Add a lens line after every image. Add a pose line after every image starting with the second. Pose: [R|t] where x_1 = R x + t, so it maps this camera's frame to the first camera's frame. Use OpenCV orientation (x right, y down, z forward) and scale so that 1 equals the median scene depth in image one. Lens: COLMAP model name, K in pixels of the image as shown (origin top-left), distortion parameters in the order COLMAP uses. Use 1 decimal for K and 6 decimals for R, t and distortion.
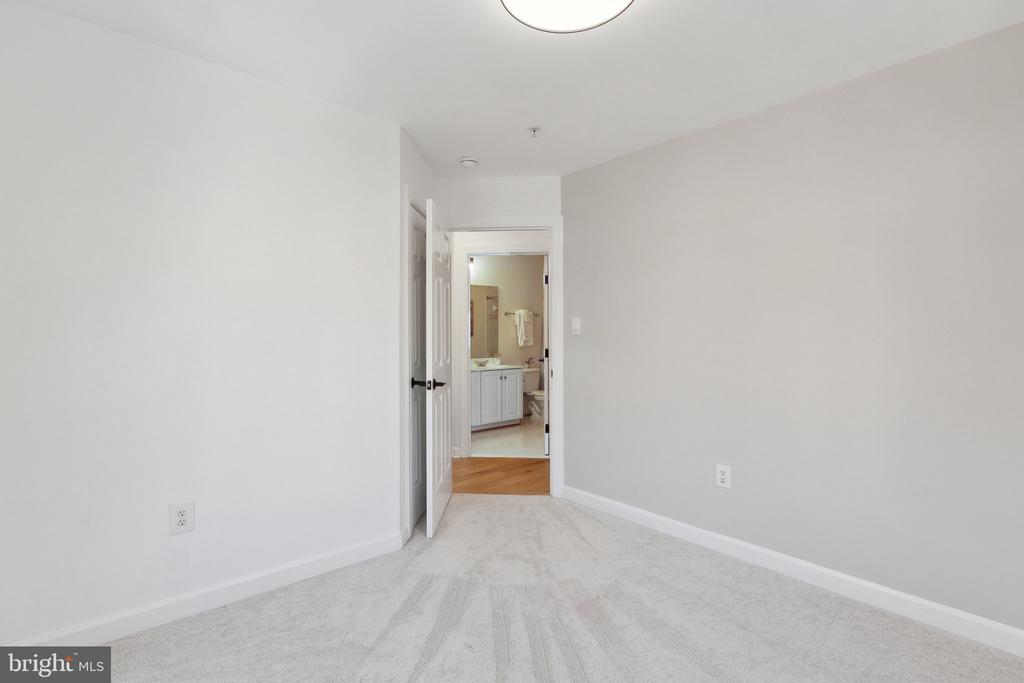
lens RADIAL K [[486.3, 0, 511.4], [0, 486.3, 337.9], [0, 0, 1]] dist [-0.002550, -0.000134]
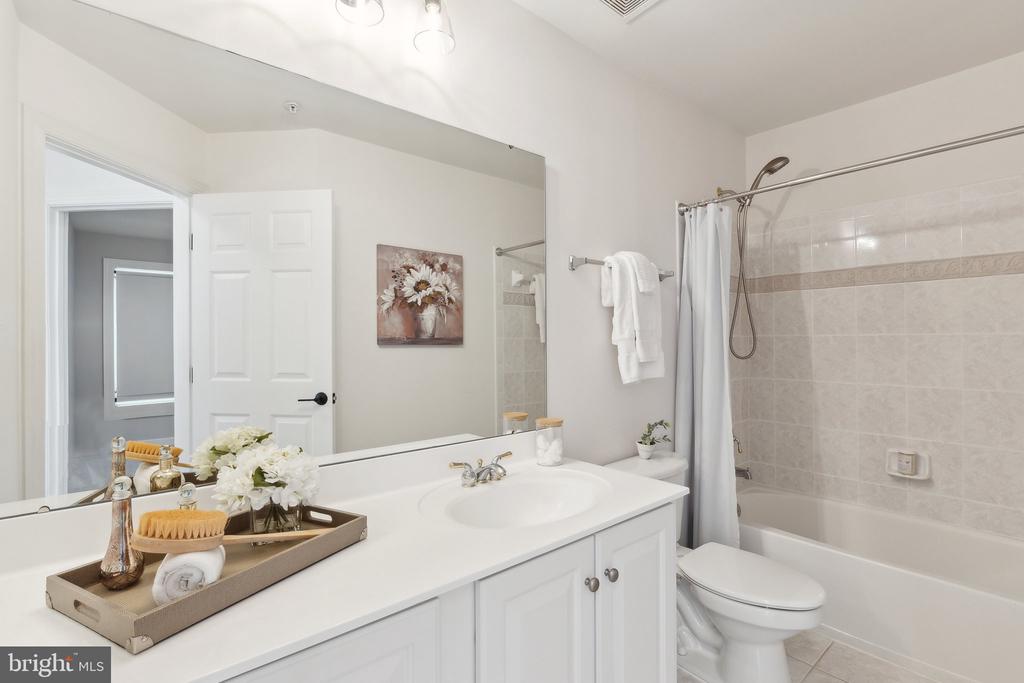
lens RADIAL K [[486.3, 0, 512.9], [0, 486.3, 343.5], [0, 0, 1]] dist [-0.002550, -0.000134]
pose [[0.999955, -0.004692, -0.008247, -0.042271], [0.004608, 0.999937, -0.010269, -0.002402], [0.008295, 0.010231, 0.999913, 0.726738]]
